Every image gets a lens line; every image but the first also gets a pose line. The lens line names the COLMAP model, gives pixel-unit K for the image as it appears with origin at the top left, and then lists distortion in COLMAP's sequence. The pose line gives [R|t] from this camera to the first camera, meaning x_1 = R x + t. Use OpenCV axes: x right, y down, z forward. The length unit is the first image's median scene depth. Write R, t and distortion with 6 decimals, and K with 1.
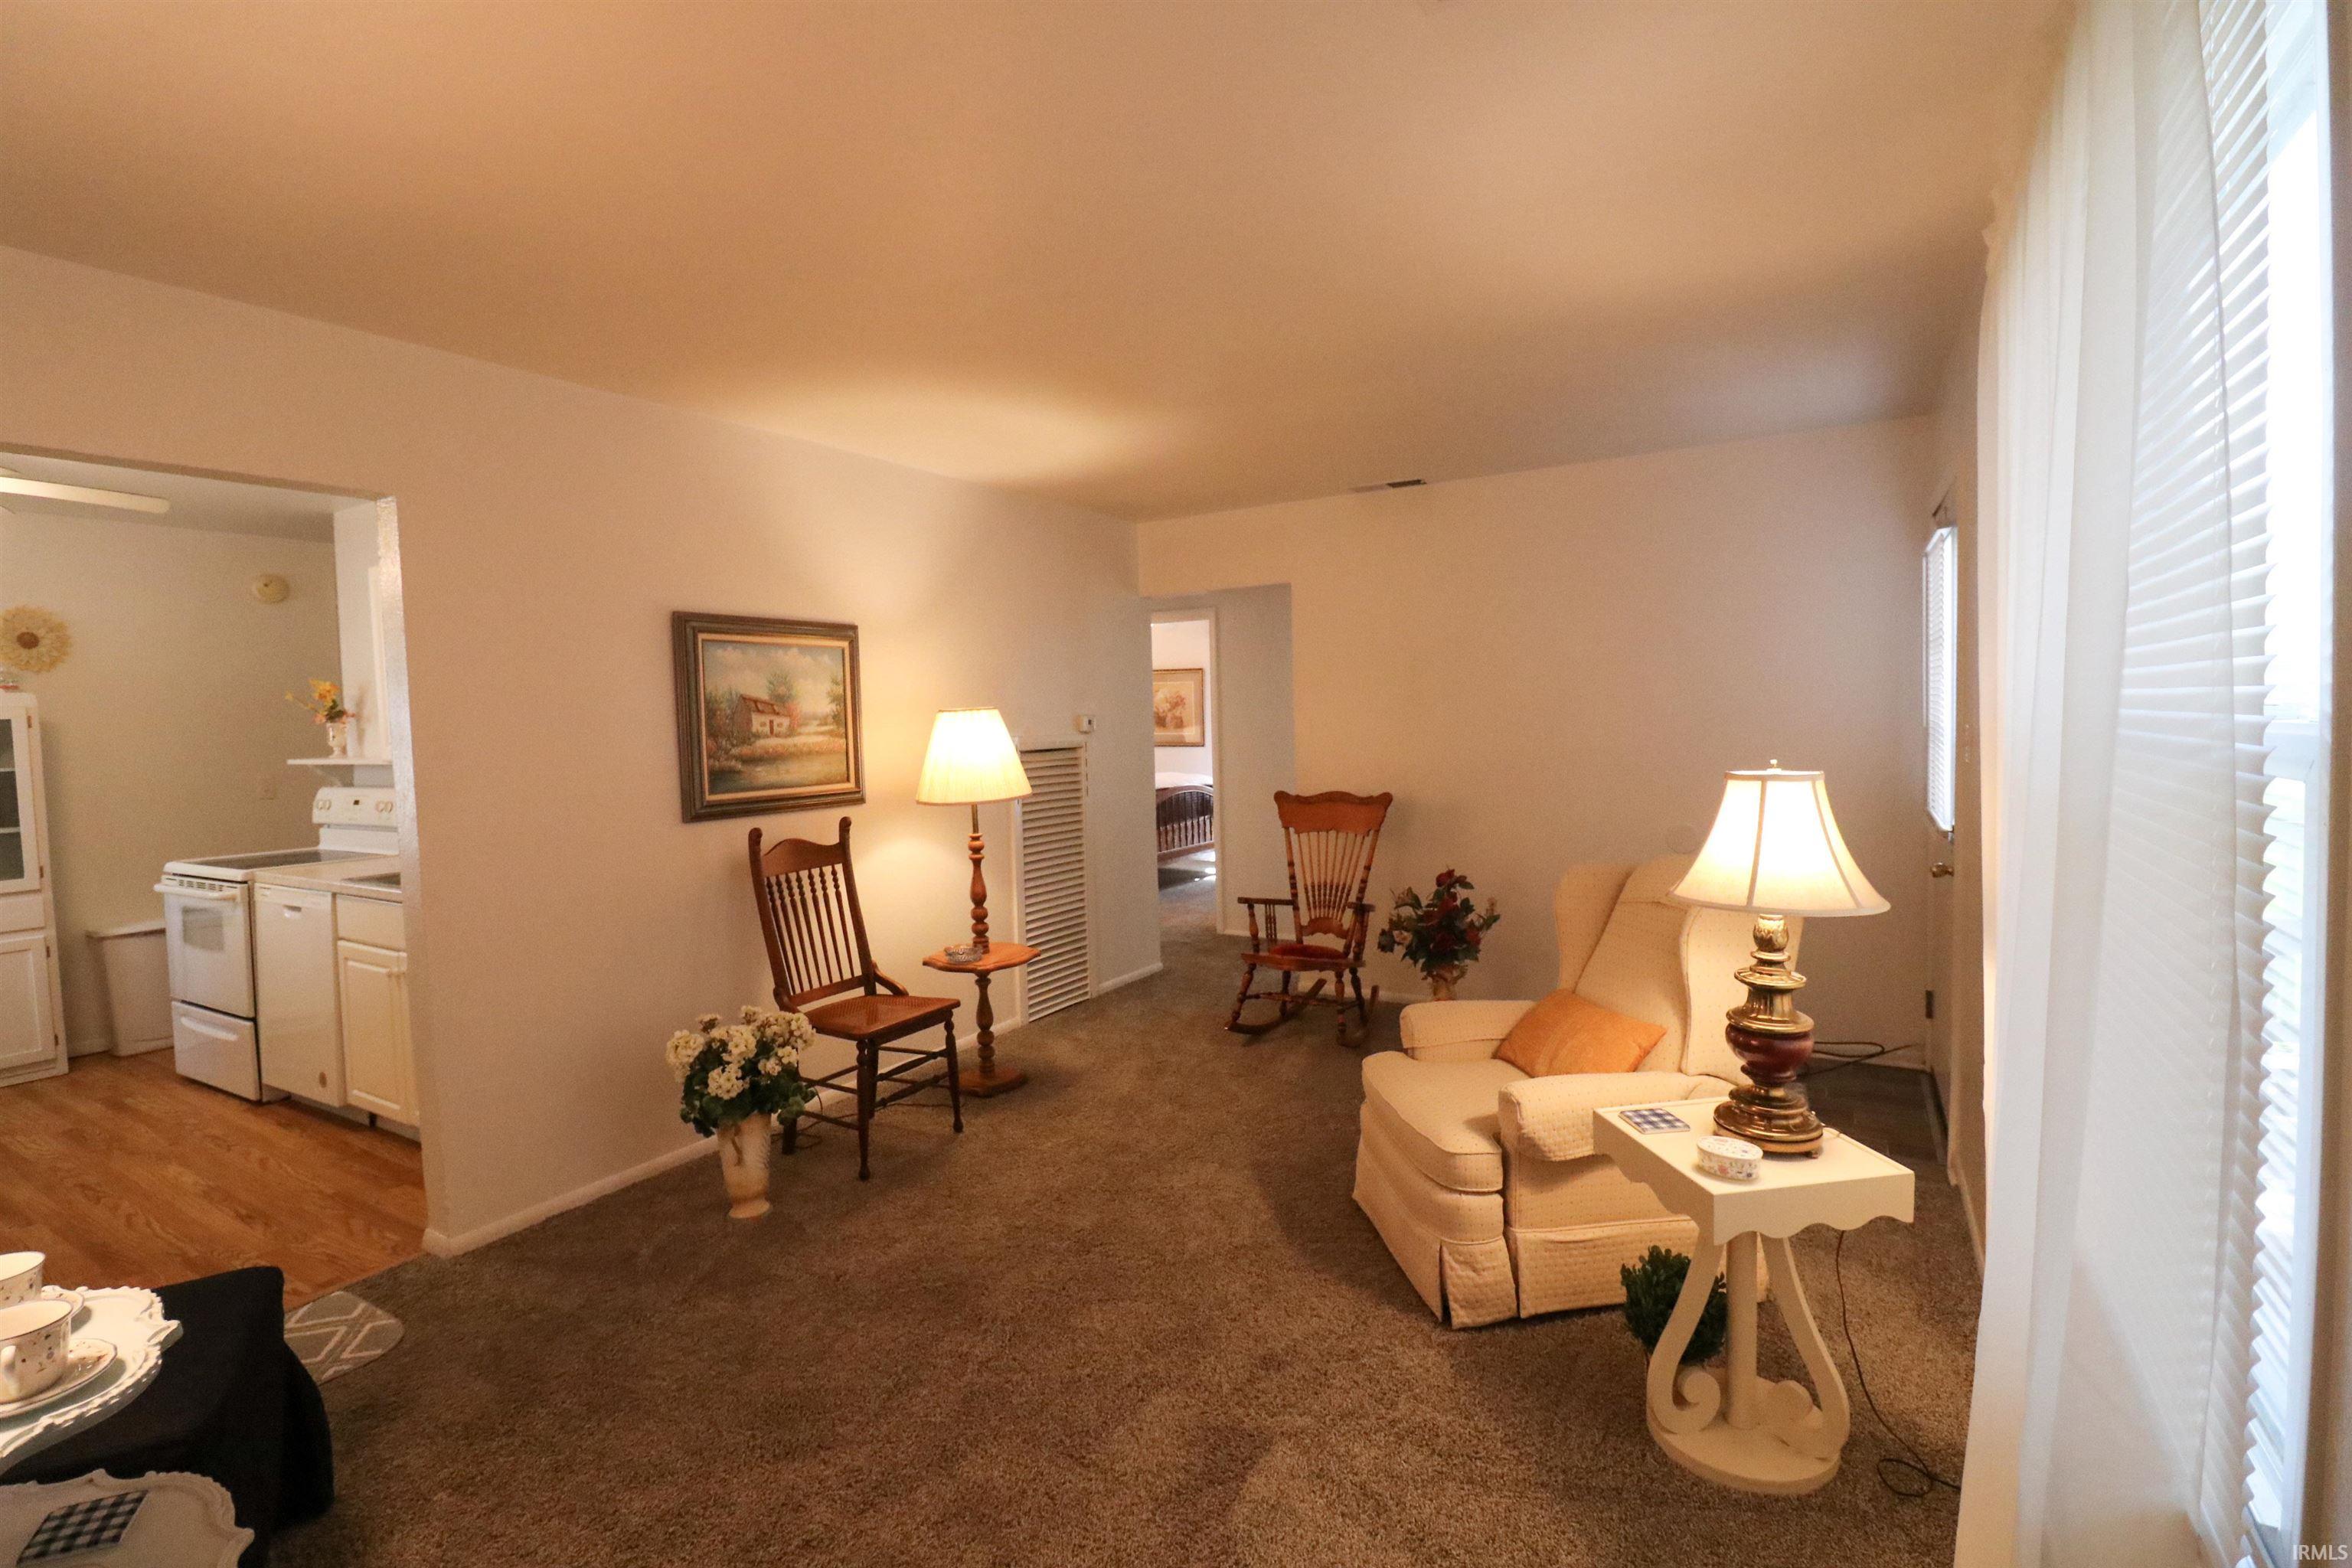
lens RADIAL K [[1088.4, 0, 1174.2], [0, 1088.4, 776.6], [0, 0, 1]] dist [0.002629, -0.015453]
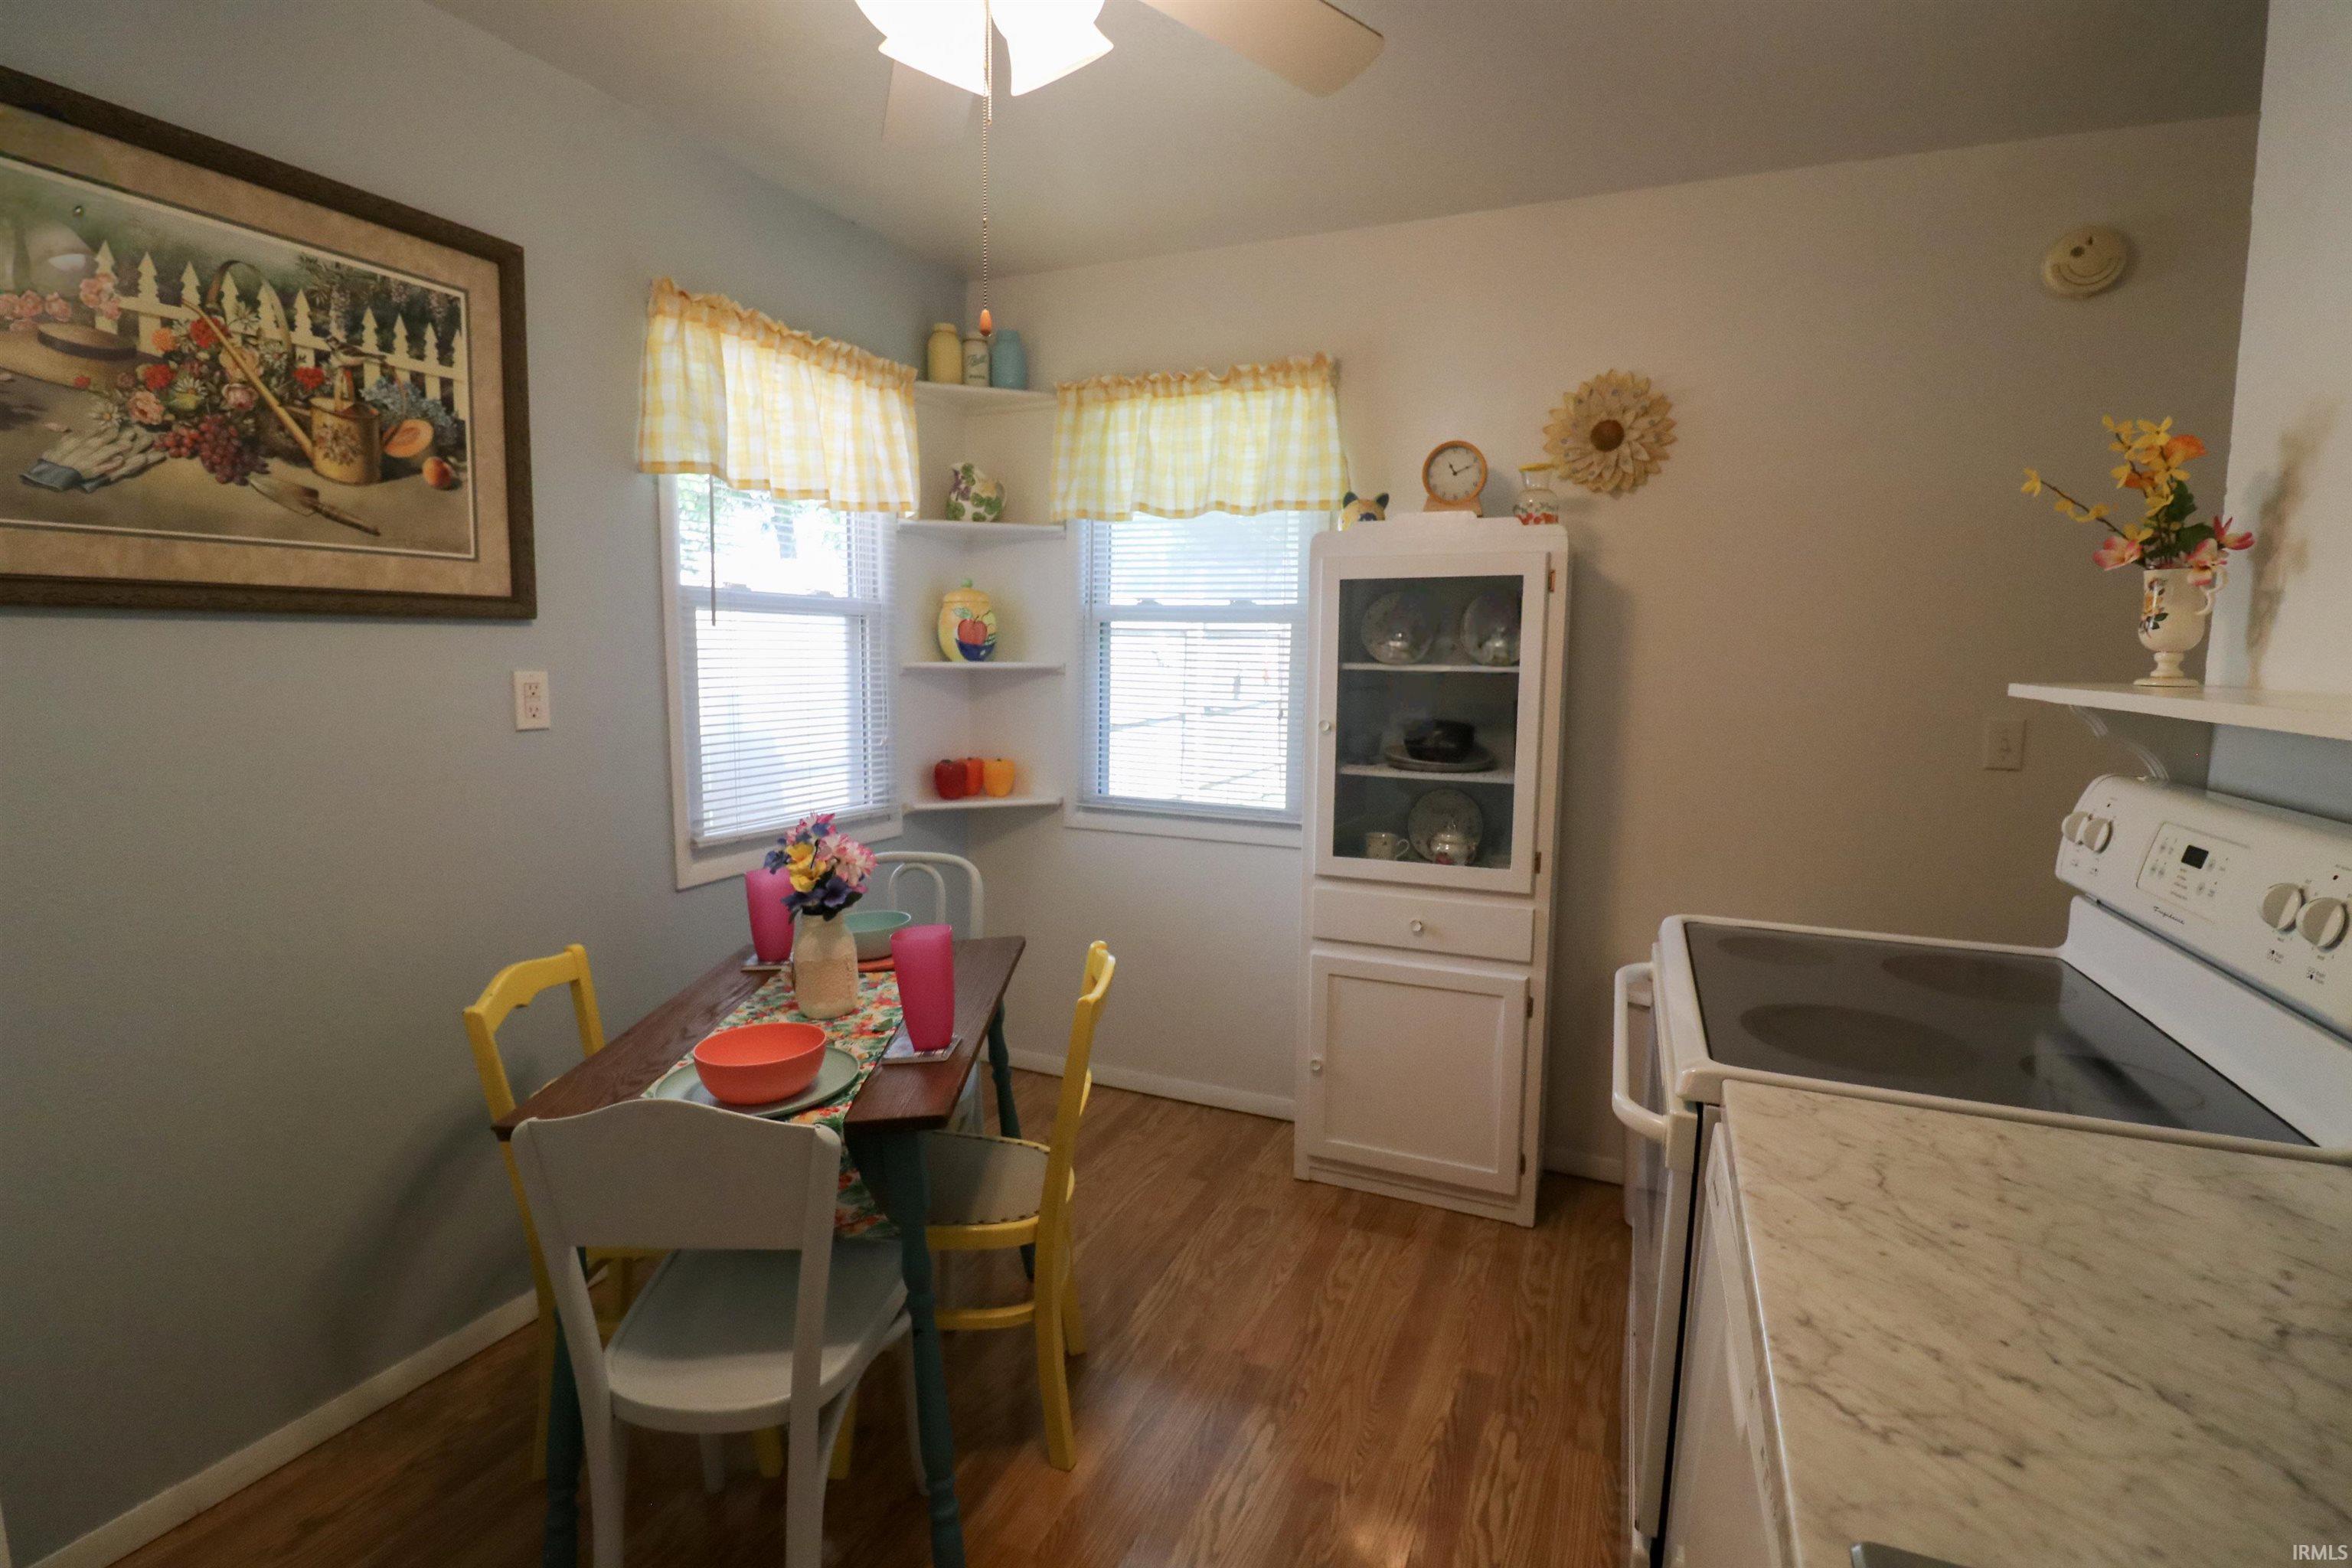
lens RADIAL K [[1088.4, 0, 1174.2], [0, 1088.4, 776.6], [0, 0, 1]] dist [0.002629, -0.015453]
pose [[0.127831, 0.146708, -0.980885, -0.520043], [-0.061140, 0.988284, 0.139846, -0.018529], [0.989910, 0.042094, 0.135303, 0.702417]]
